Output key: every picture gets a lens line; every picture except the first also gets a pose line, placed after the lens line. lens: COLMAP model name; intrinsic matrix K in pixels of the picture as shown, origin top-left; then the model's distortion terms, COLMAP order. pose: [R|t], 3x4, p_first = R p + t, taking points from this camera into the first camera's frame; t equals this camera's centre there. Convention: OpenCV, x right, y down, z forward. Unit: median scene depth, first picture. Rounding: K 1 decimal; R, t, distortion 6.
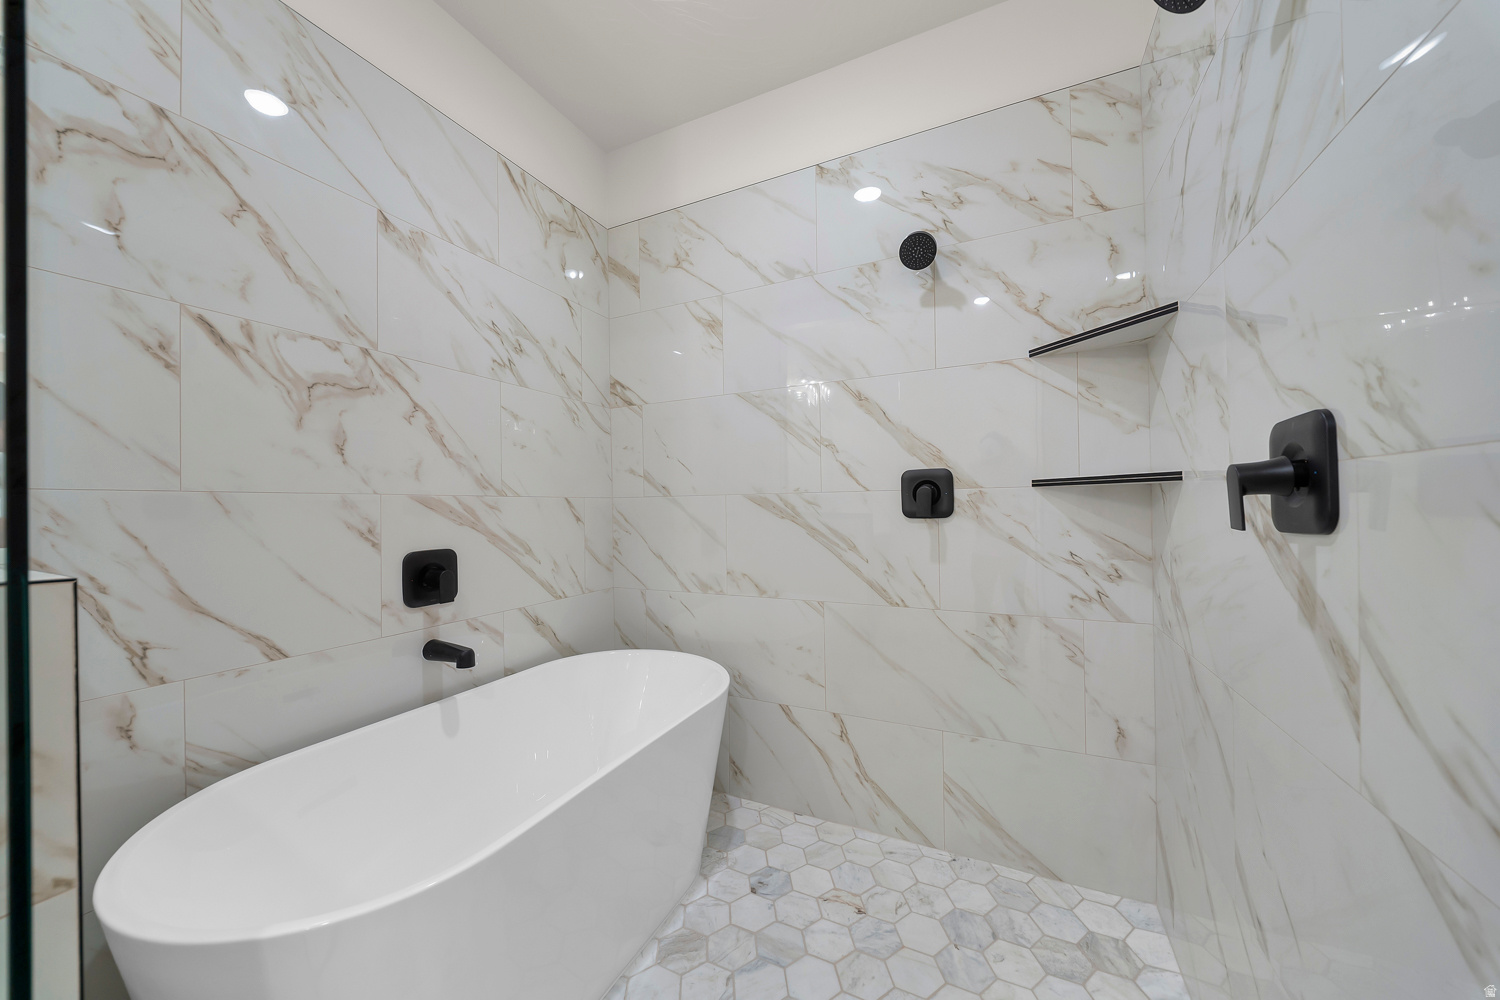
lens RADIAL K [[521.0, 0, 743.4], [0, 521.0, 497.8], [0, 0, 1]] dist [0.001771, -0.009309]
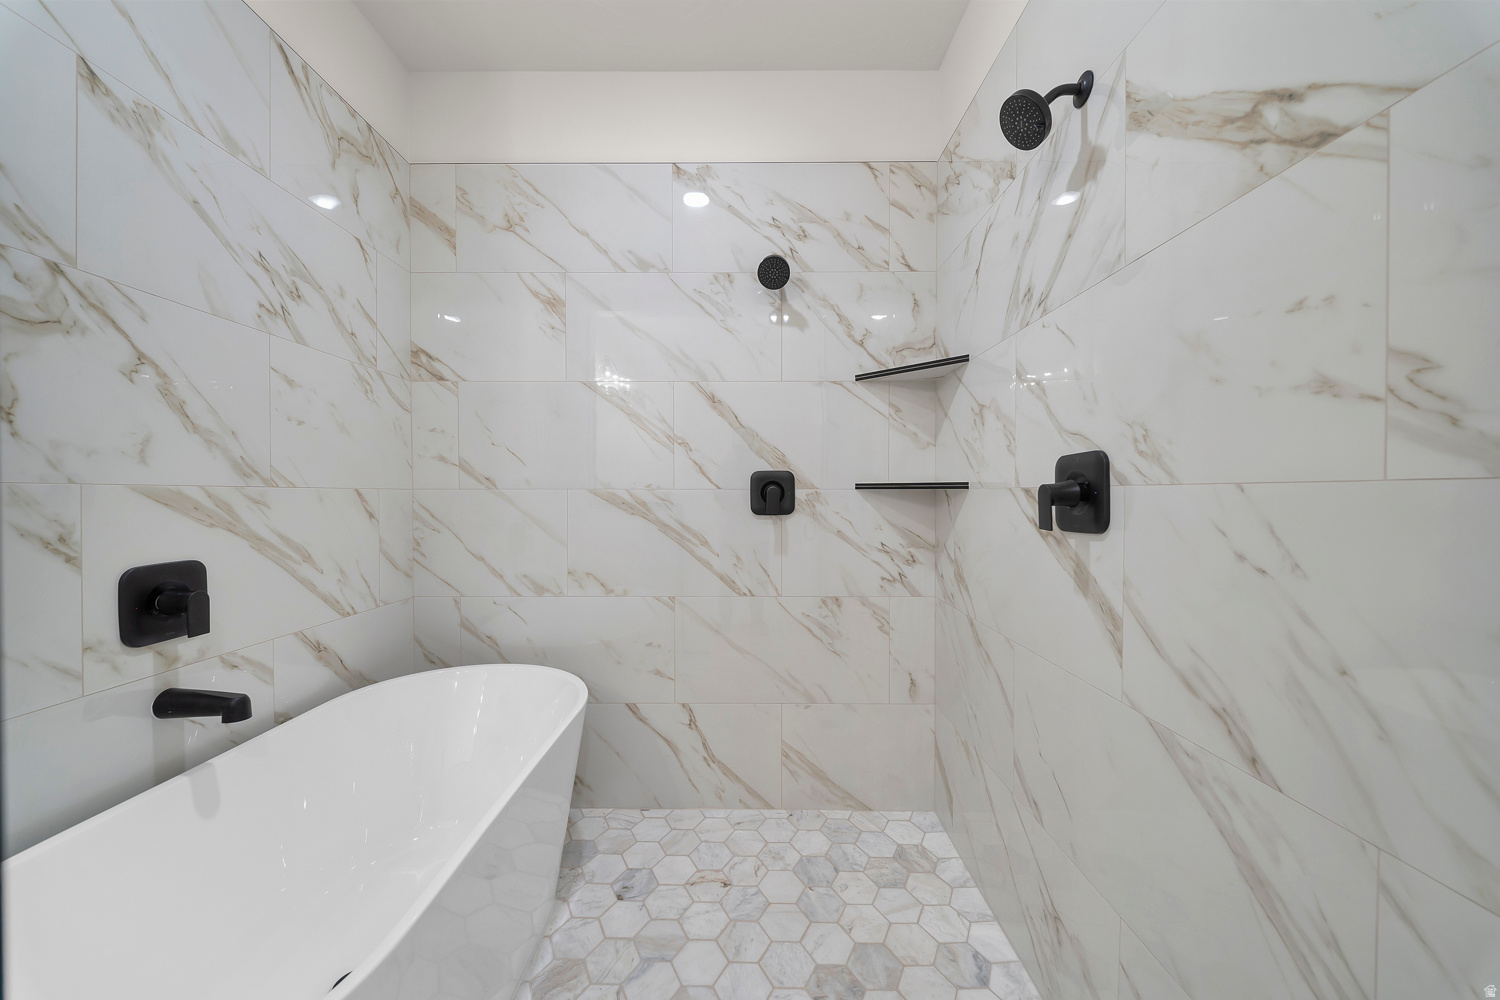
lens RADIAL K [[518.0, 0, 747.2], [0, 518.0, 493.9], [0, 0, 1]] dist [-0.001146, -0.005843]
pose [[0.900237, 0.014690, 0.435152, -0.189534], [-0.020627, 0.999747, 0.008923, -0.015704], [-0.434911, -0.017009, 0.900313, 0.033651]]
